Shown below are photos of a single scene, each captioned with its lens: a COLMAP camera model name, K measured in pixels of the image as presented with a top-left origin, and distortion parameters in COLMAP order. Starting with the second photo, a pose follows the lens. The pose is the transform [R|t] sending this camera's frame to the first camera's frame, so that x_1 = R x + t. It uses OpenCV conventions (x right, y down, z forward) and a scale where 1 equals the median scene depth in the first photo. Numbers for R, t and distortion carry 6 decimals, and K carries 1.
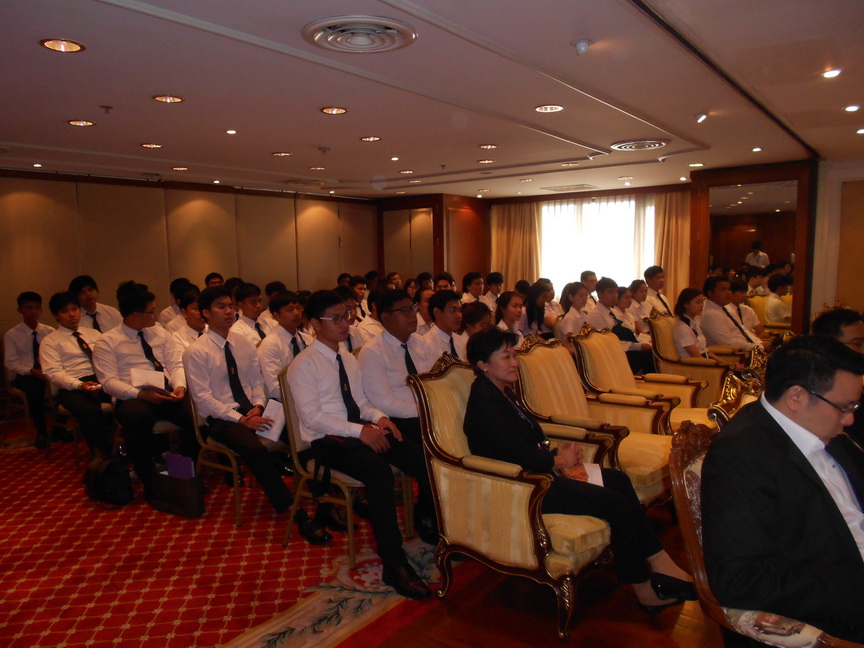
lens RADIAL K [[652.0, 0, 432.2], [0, 652.0, 319.7], [0, 0, 1]] dist [-0.003662, -0.001722]
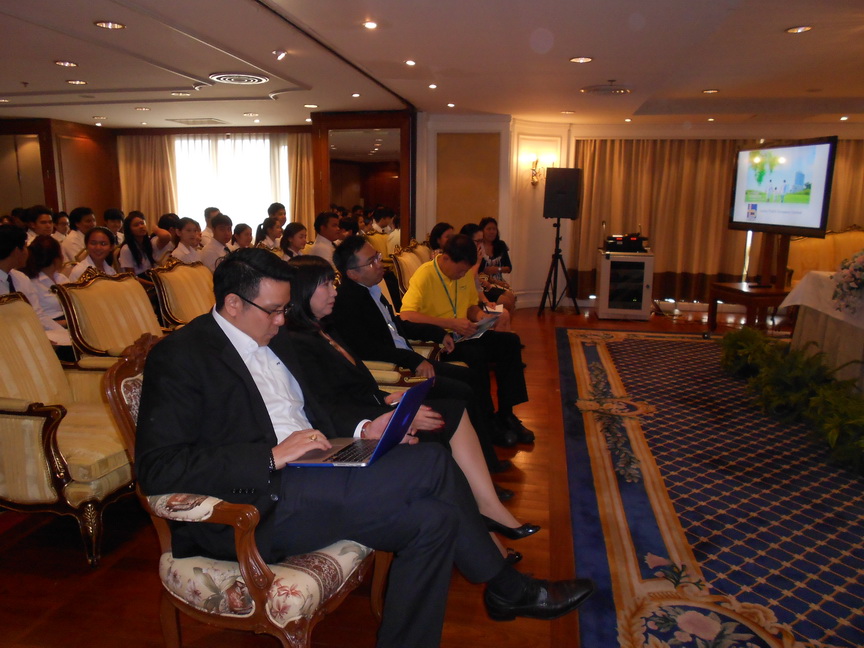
lens RADIAL K [[650.4, 0, 432.0], [0, 650.4, 324.0], [0, 0, 1]] dist [-0.001994, -0.043690]
pose [[0.890643, -0.061687, 0.450499, 0.098371], [0.020587, 0.995209, 0.095575, 0.014837], [-0.454237, -0.075849, 0.887646, -0.038752]]
